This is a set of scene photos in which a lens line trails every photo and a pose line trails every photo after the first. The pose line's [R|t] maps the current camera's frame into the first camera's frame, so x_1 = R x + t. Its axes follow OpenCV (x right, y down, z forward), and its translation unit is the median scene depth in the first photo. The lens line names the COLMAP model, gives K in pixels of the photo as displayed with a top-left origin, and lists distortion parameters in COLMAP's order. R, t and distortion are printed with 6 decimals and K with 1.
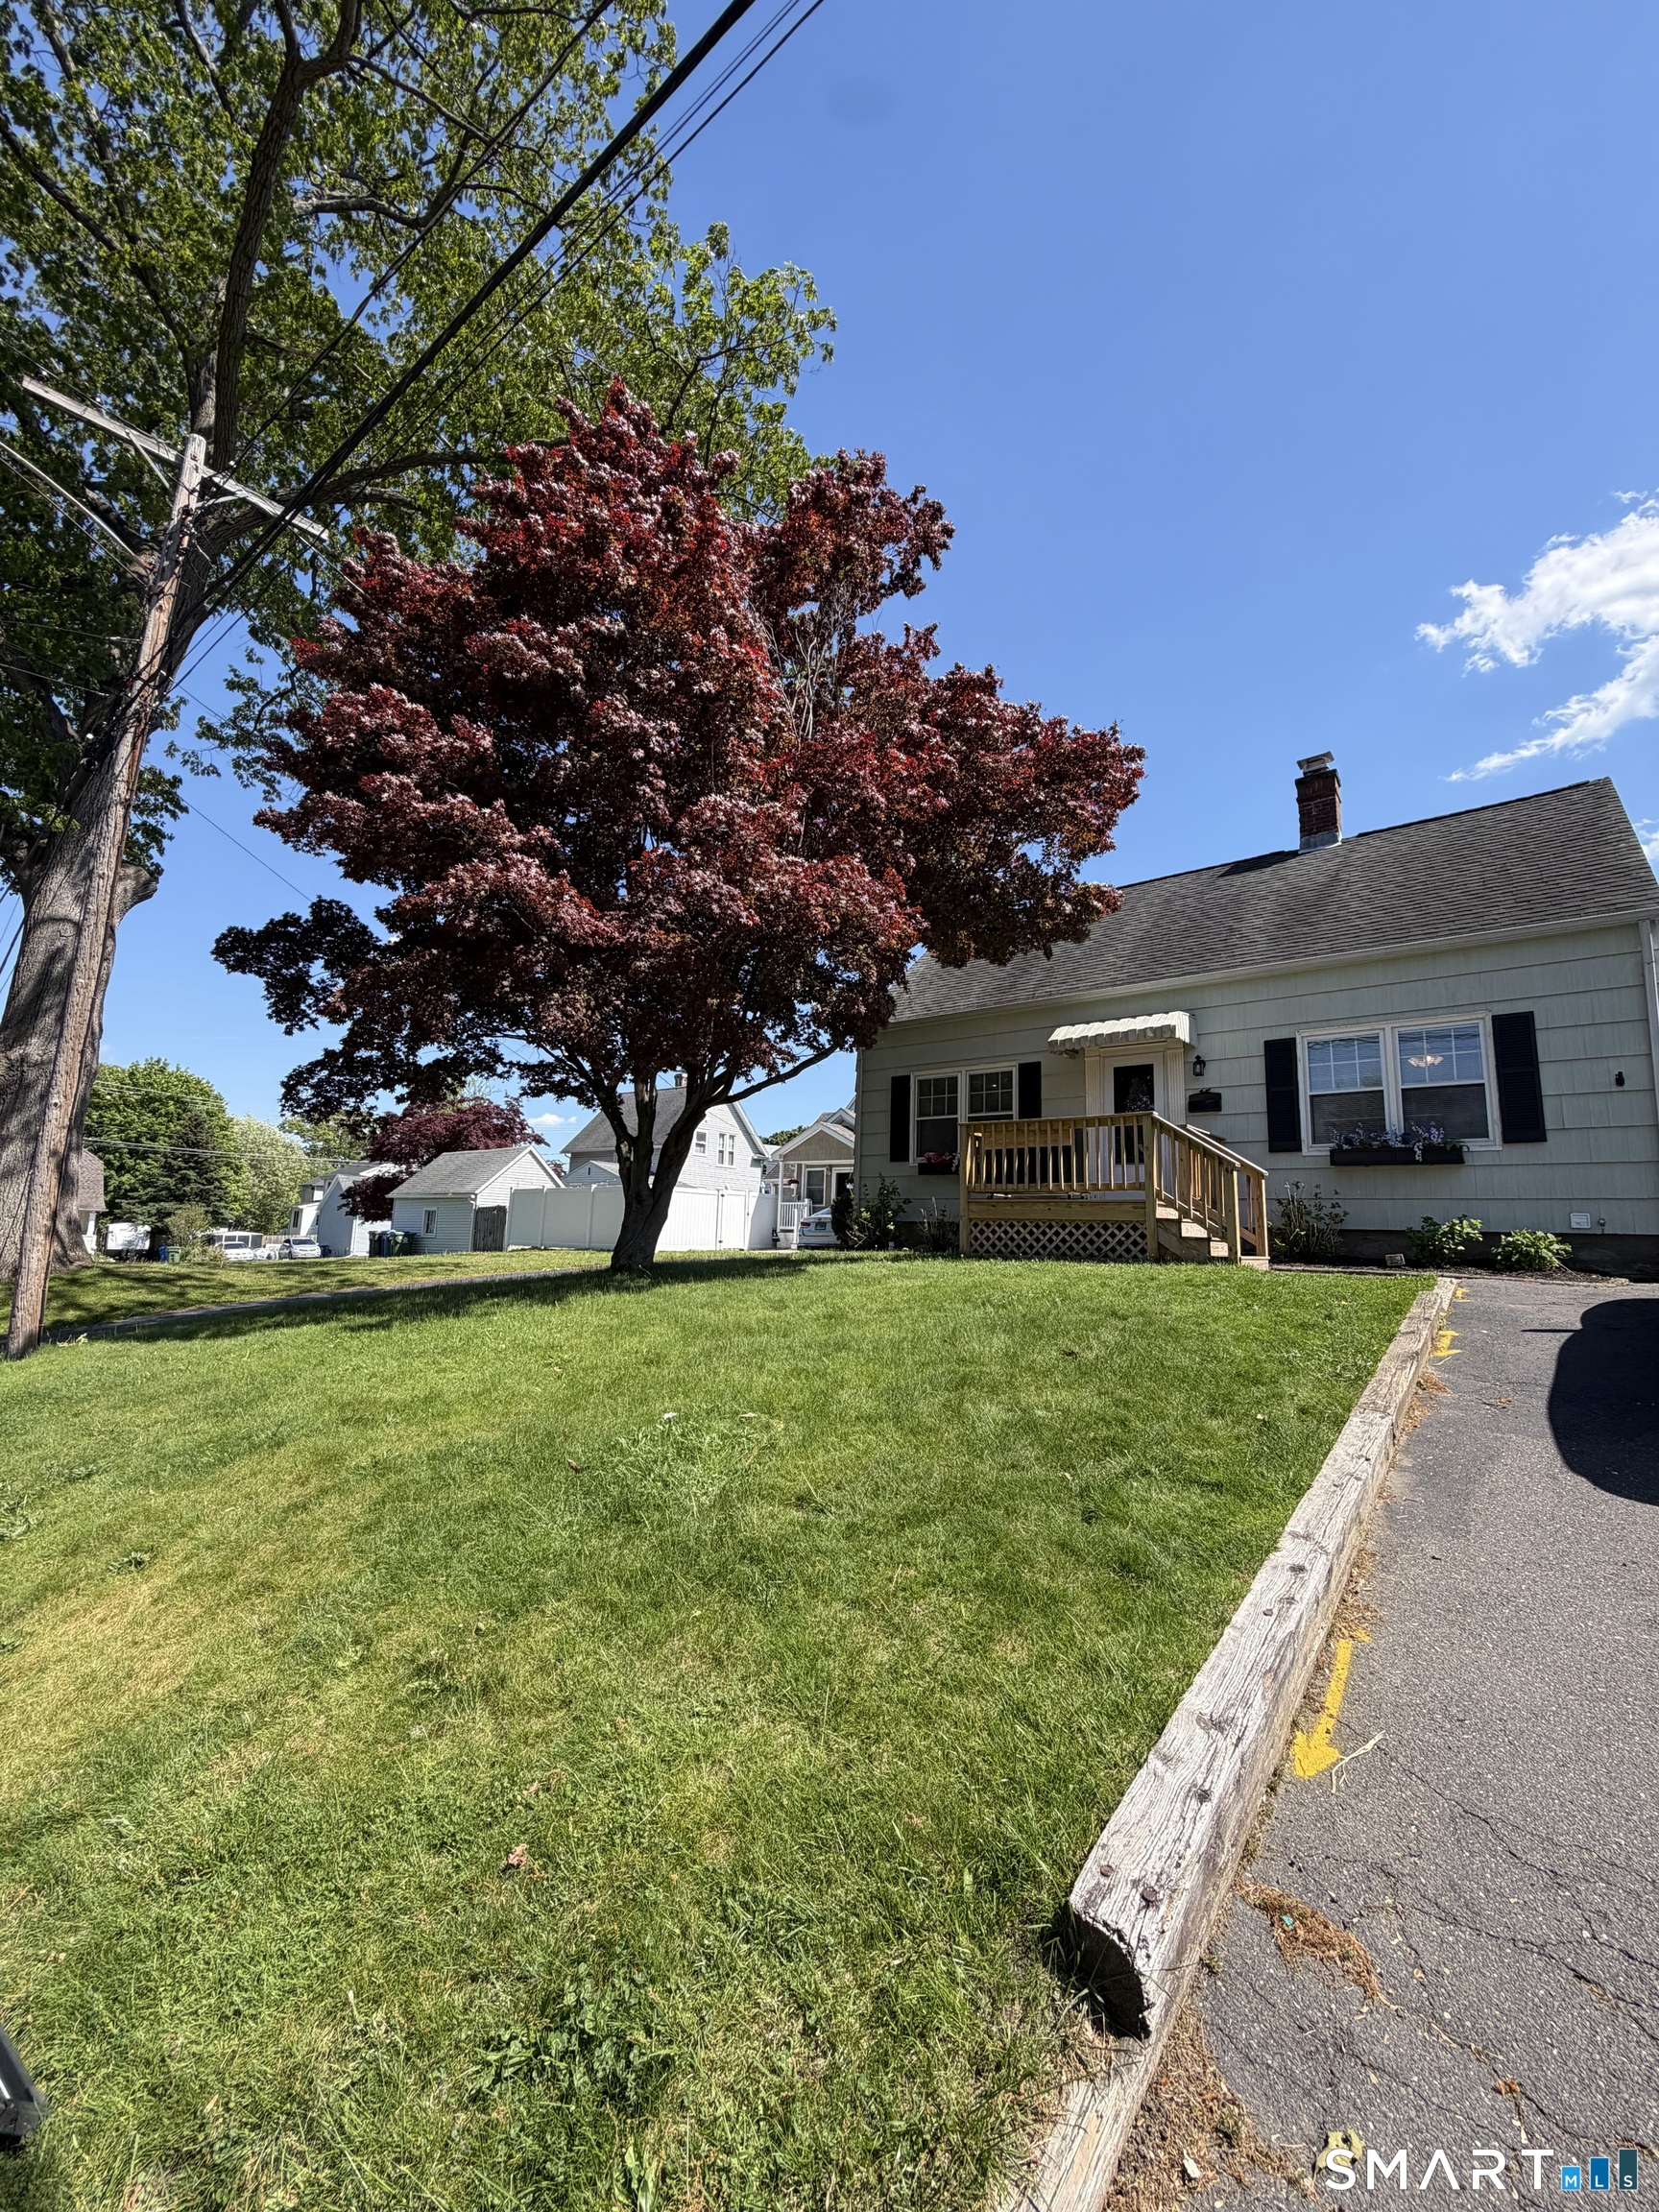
lens RADIAL K [[885.5, 0, 807.8], [0, 885.5, 1076.4], [0, 0, 1]] dist [-0.003377, 0.000334]
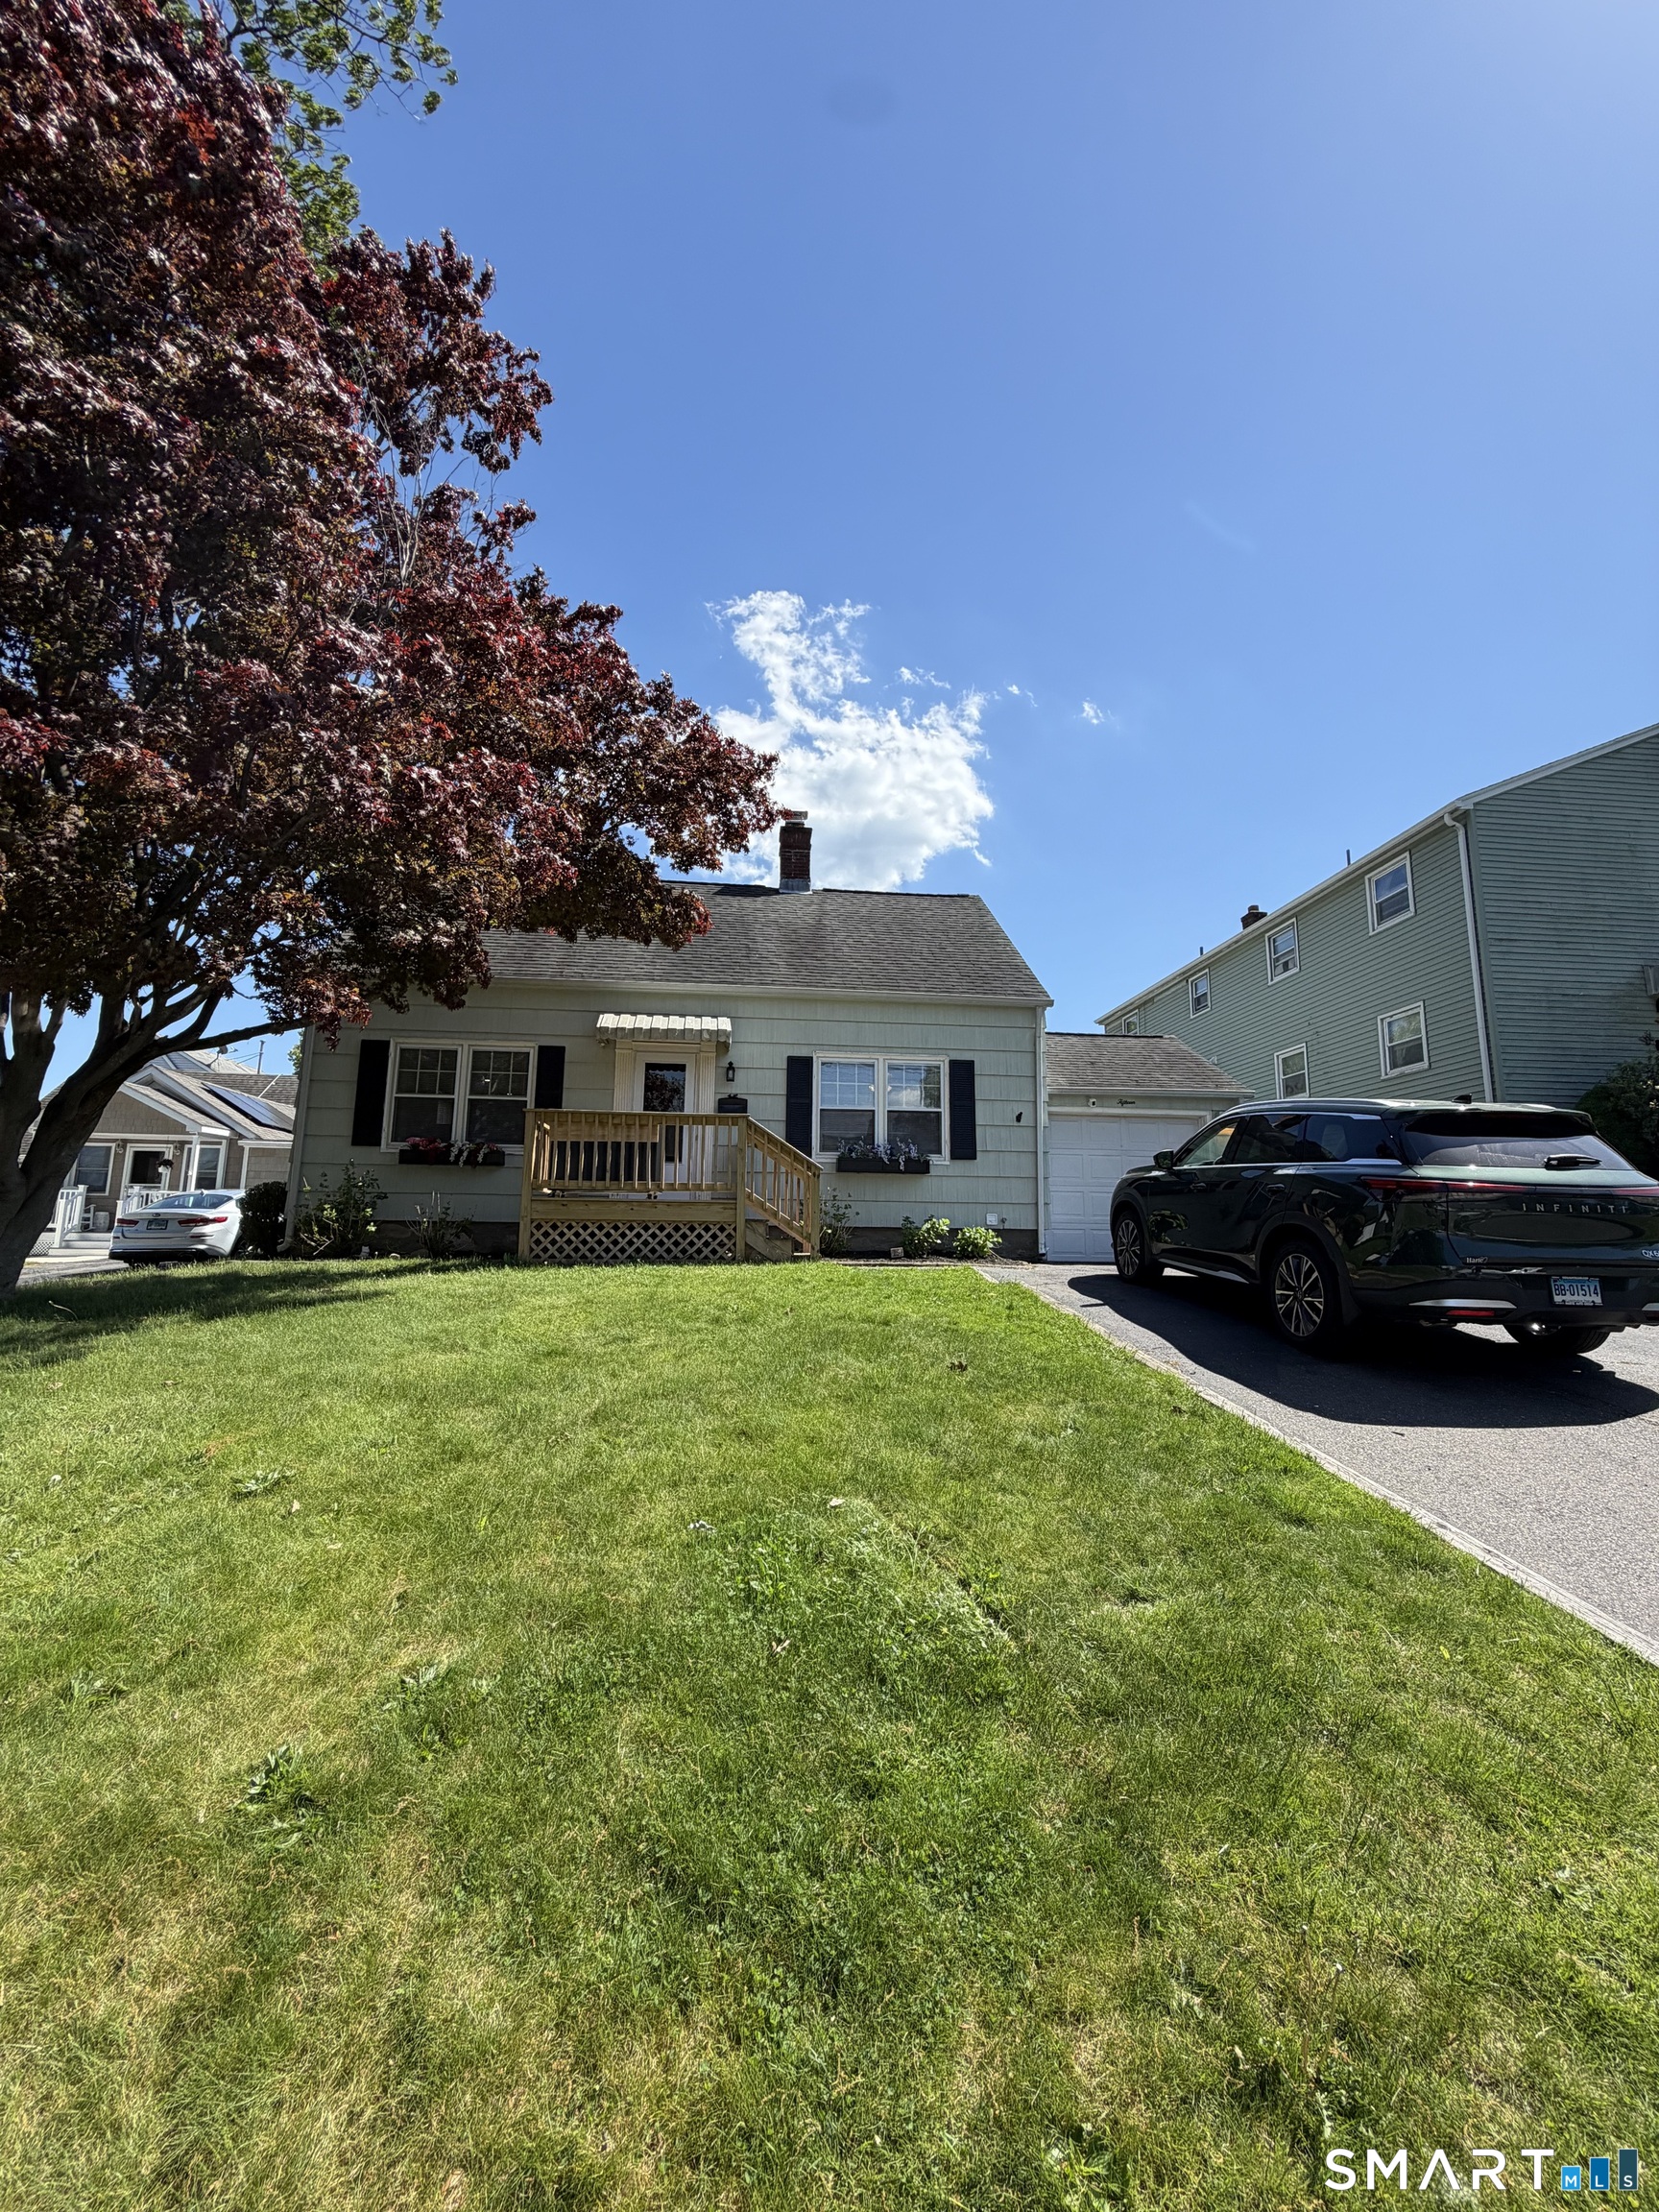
lens RADIAL K [[885.5, 0, 818.2], [0, 885.5, 1100.6], [0, 0, 1]] dist [-0.003377, 0.000334]
pose [[0.709765, 0.086359, 0.699125, -0.245096], [-0.113116, 0.993551, -0.007891, 0.021199], [-0.695298, -0.073482, 0.714956, 0.204008]]
